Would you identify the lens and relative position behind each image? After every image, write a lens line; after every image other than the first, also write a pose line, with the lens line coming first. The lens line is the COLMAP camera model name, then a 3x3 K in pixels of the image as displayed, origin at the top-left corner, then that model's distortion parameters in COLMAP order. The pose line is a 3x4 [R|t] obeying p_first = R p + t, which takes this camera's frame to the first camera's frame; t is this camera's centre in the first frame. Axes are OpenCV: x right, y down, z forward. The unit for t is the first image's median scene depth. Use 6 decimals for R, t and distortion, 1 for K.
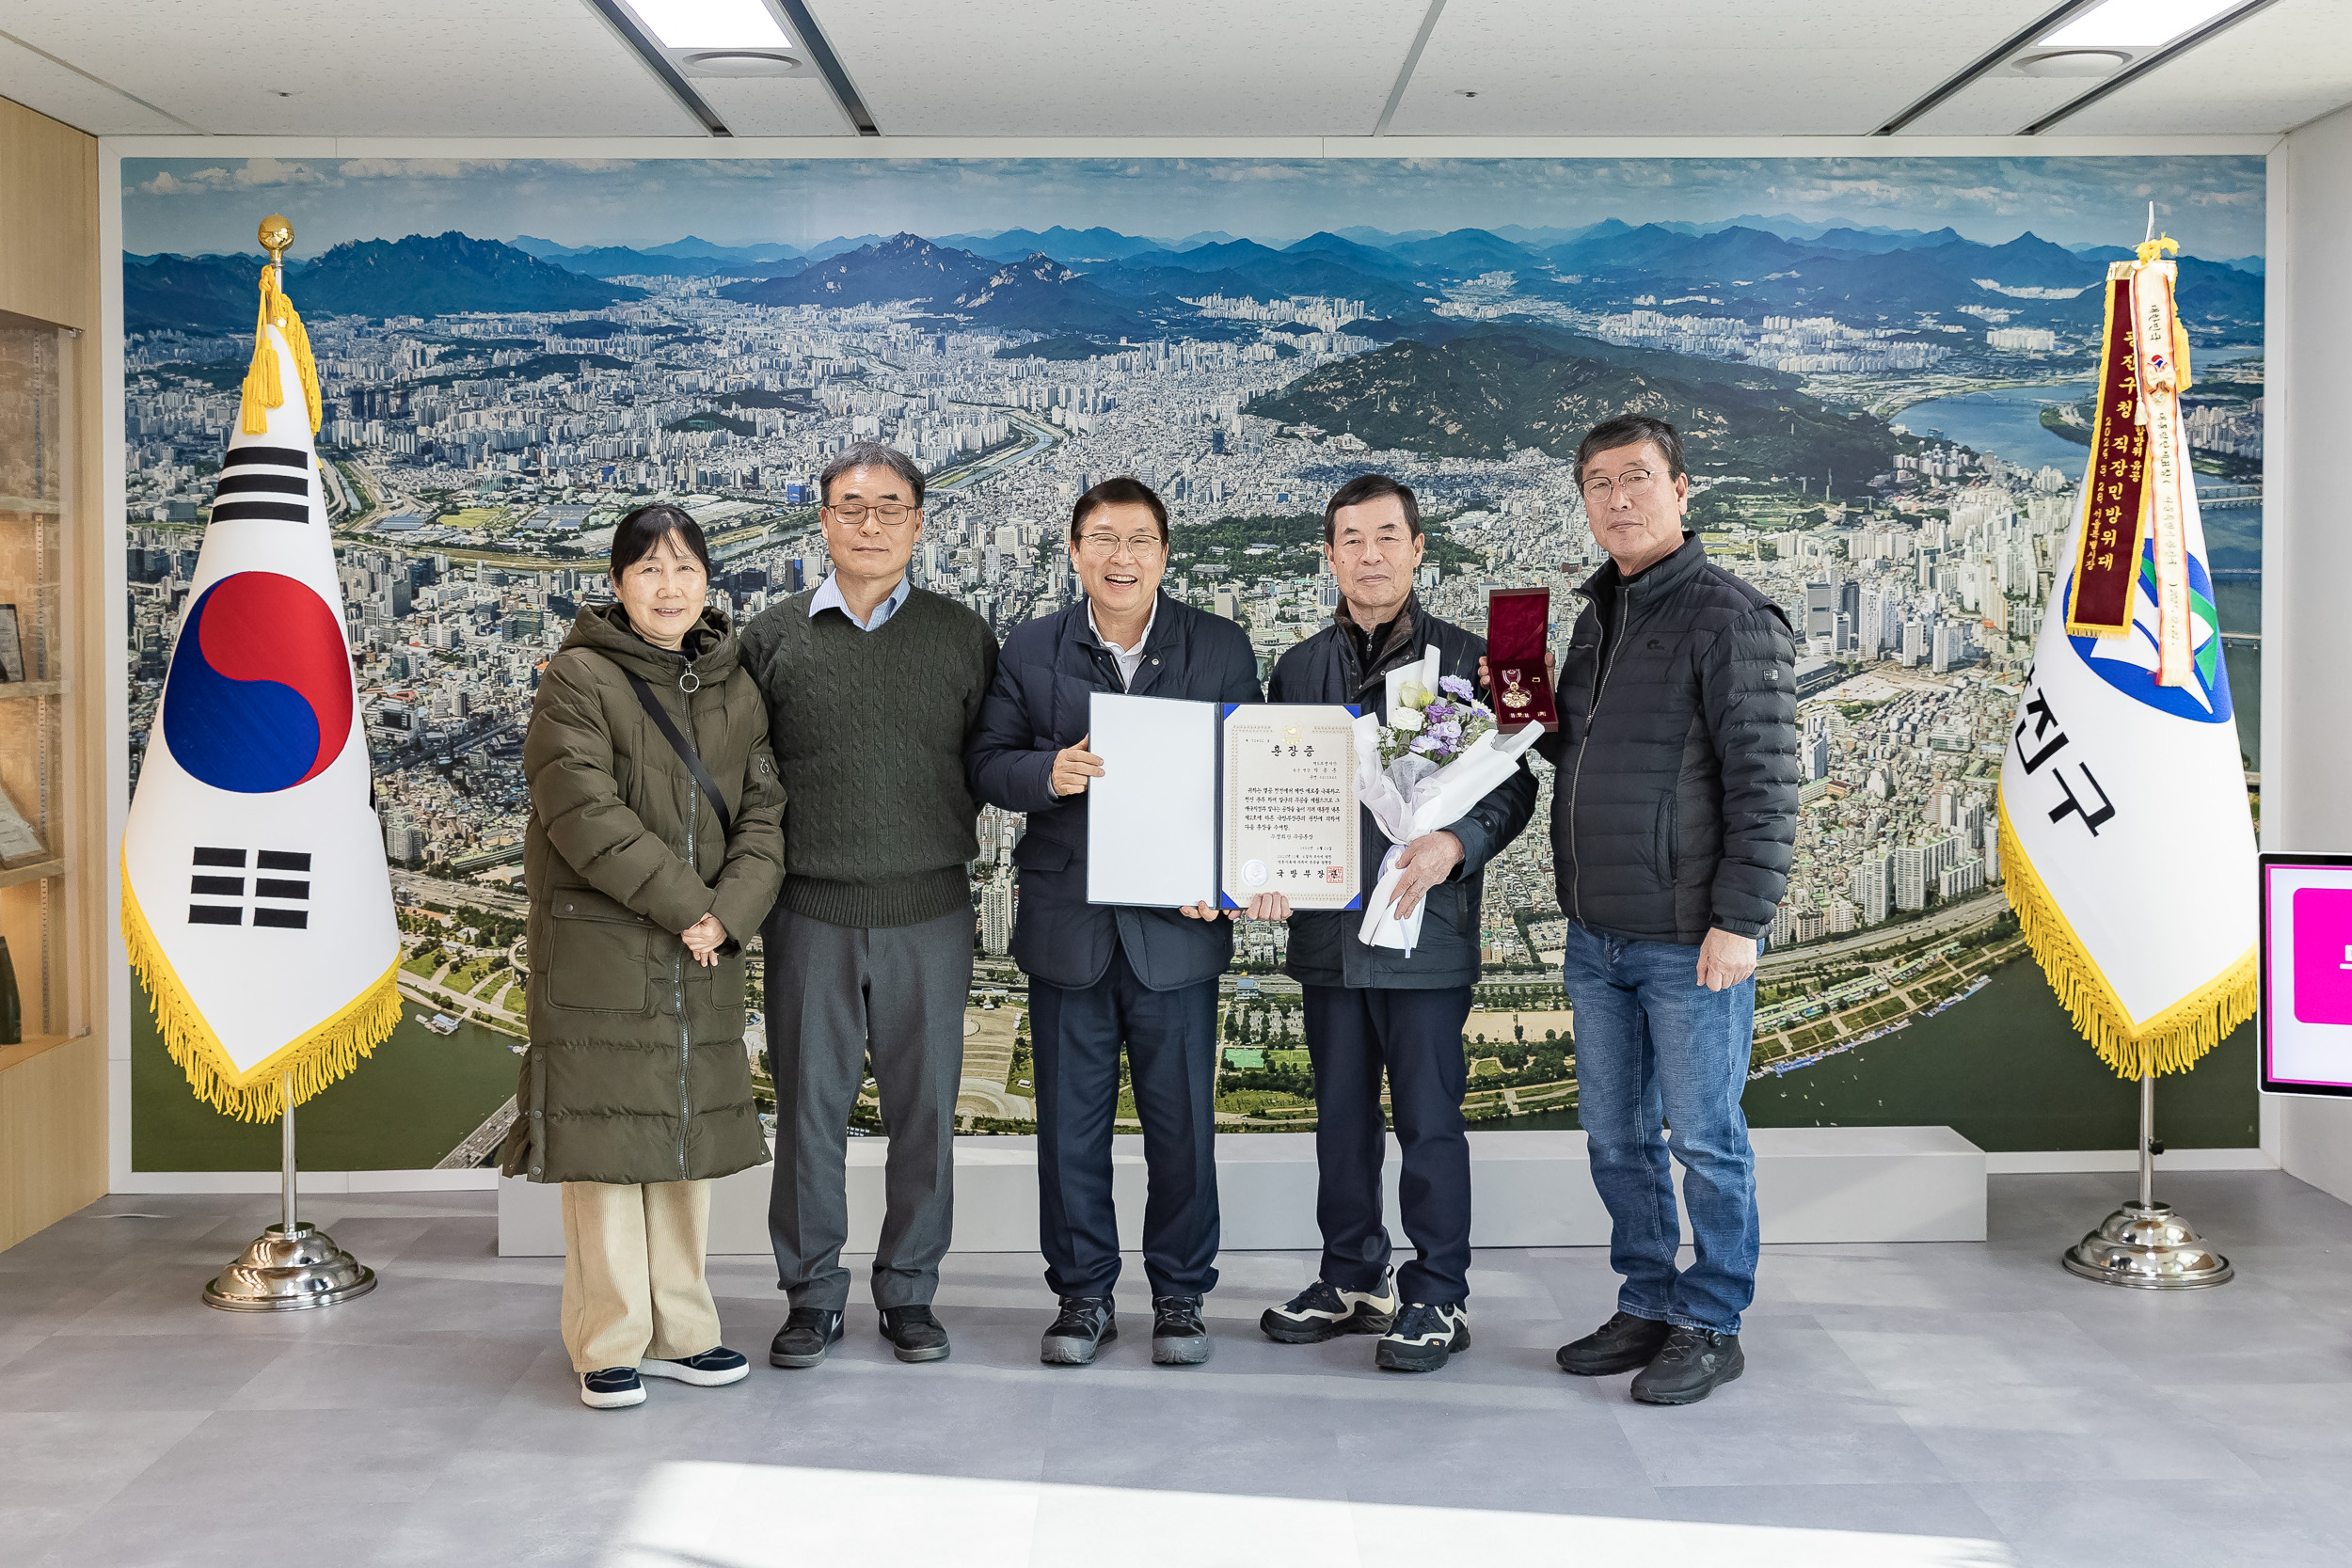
lens RADIAL K [[2714.0, 0, 1262.4], [0, 2714.0, 659.5], [0, 0, 1]] dist [0.010780, 0.000000]
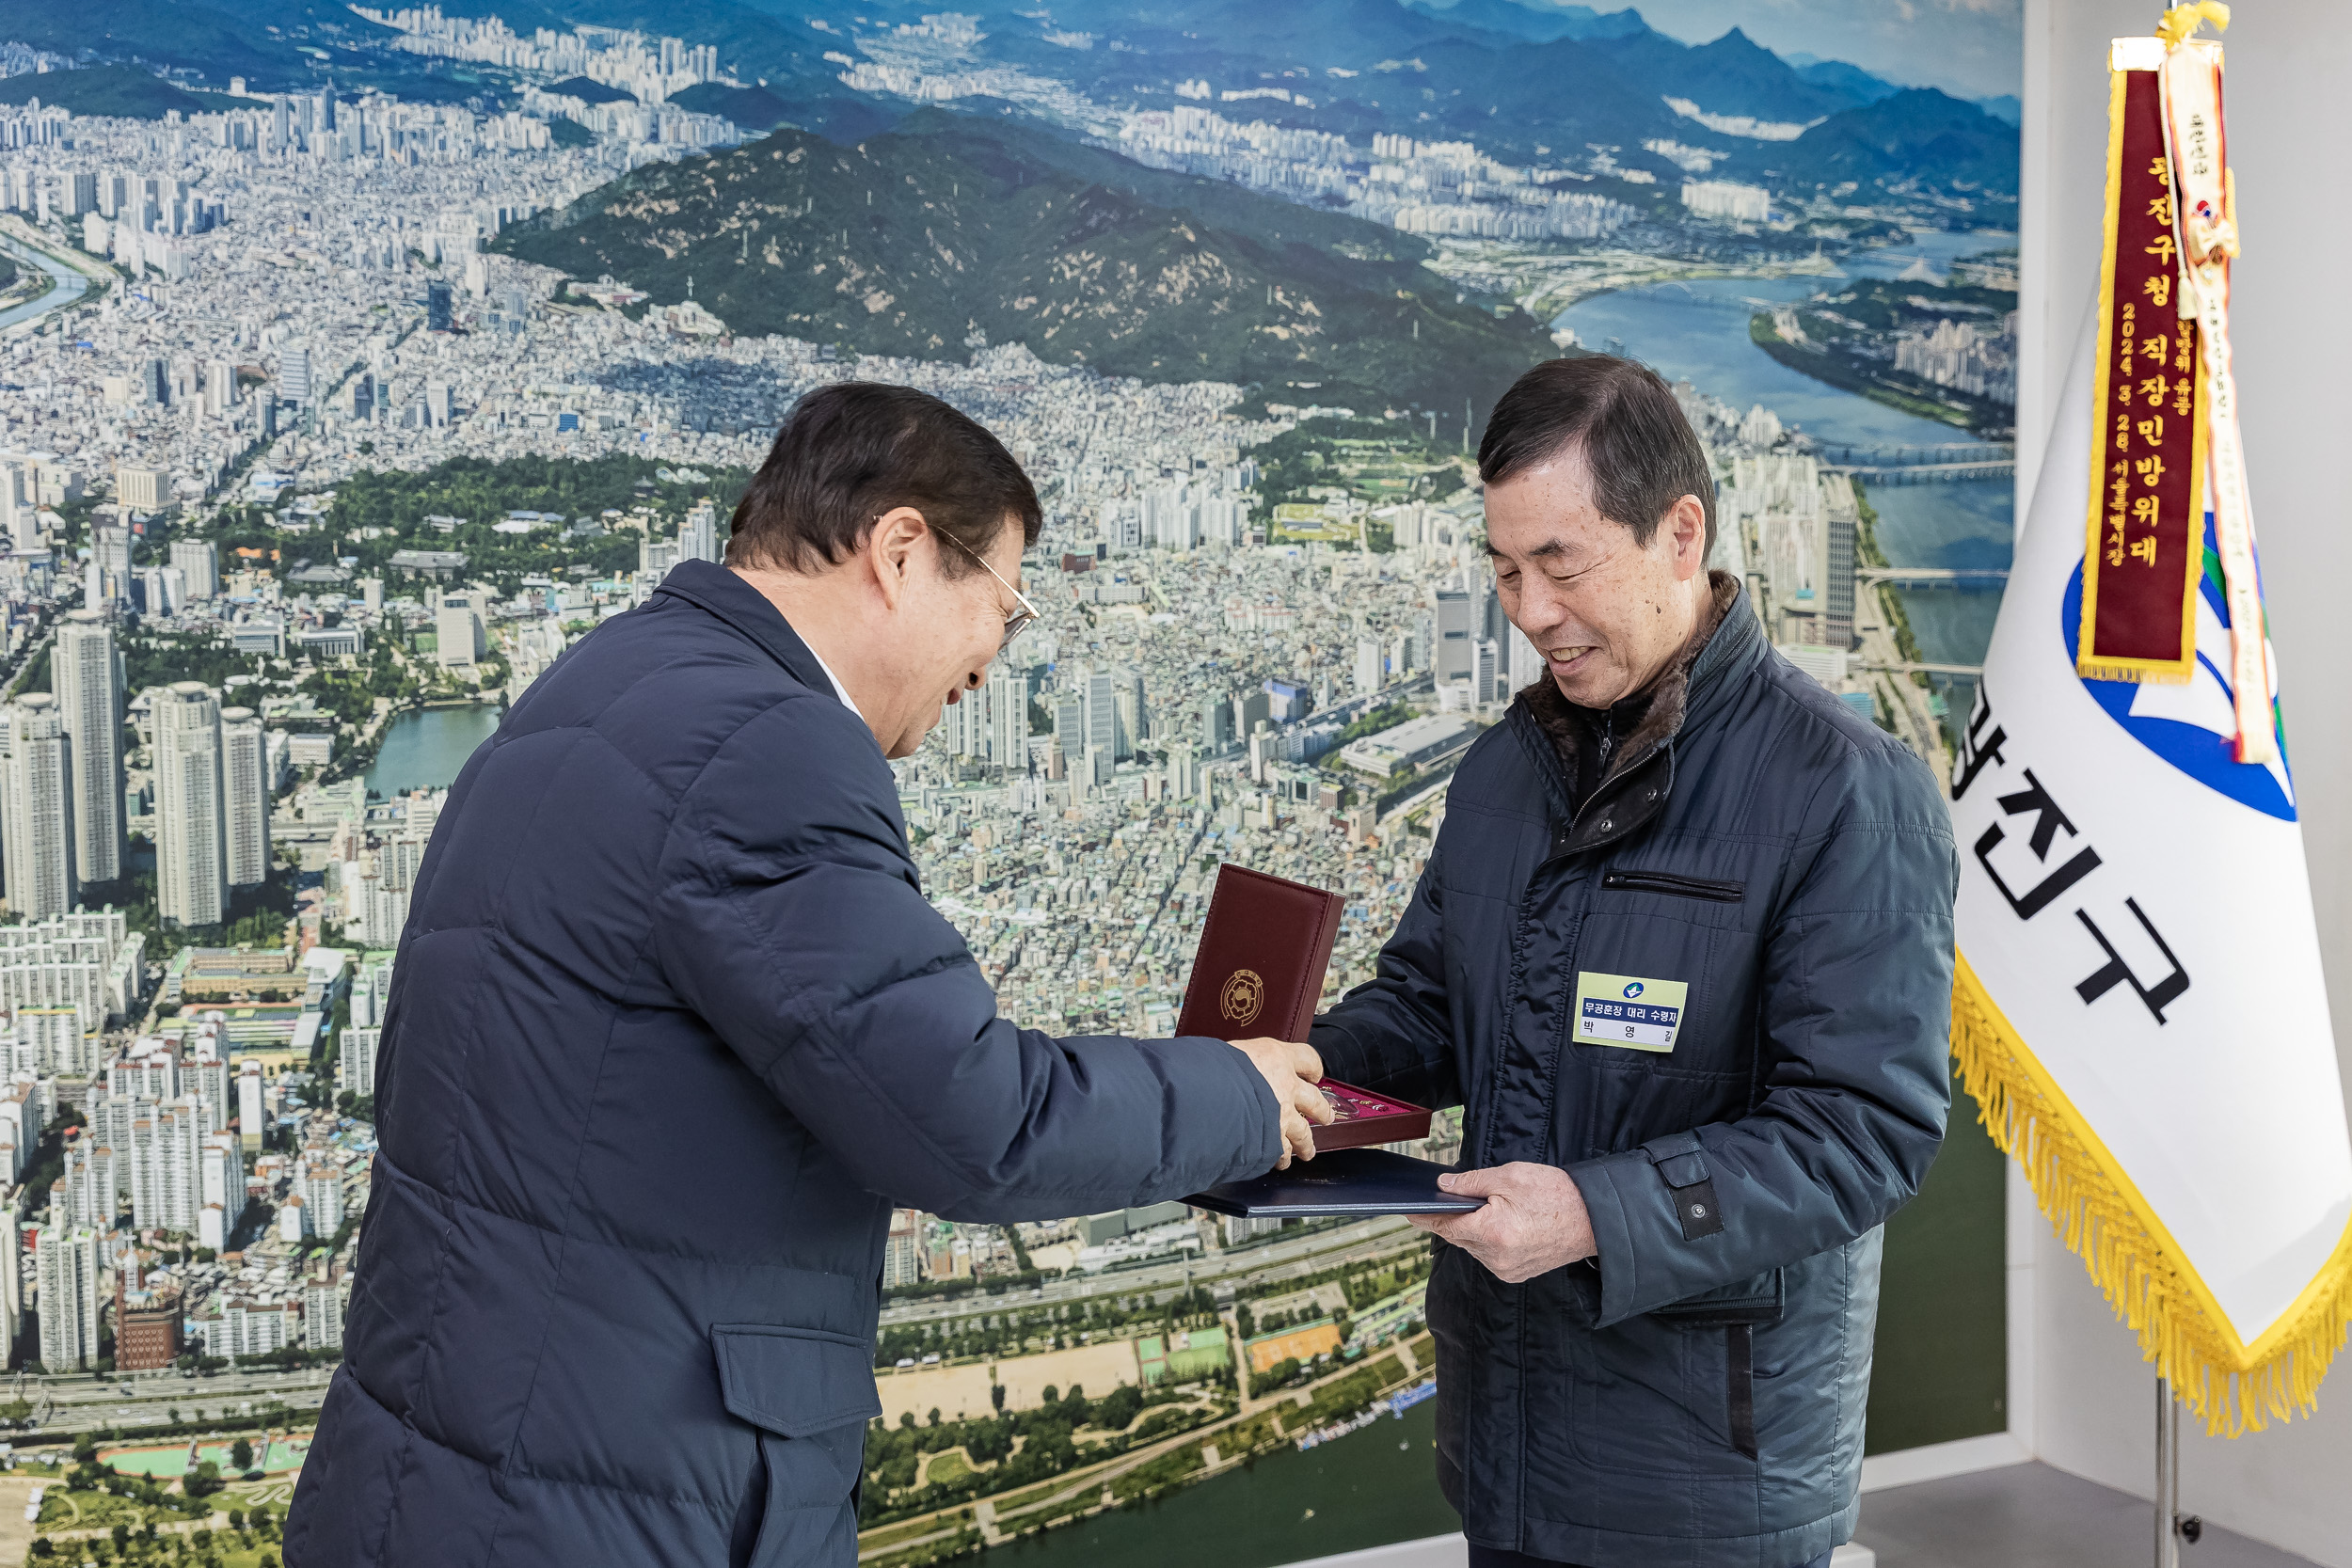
lens RADIAL K [[2889.1, 0, 1181.6], [0, 2889.1, 780.3], [0, 0, 1]] dist [0.031749, 0.000000]
pose [[0.901360, -0.026684, 0.432248, -0.126599], [0.012513, 0.999288, 0.035598, -0.010030], [-0.432890, -0.026678, 0.901052, 0.456946]]
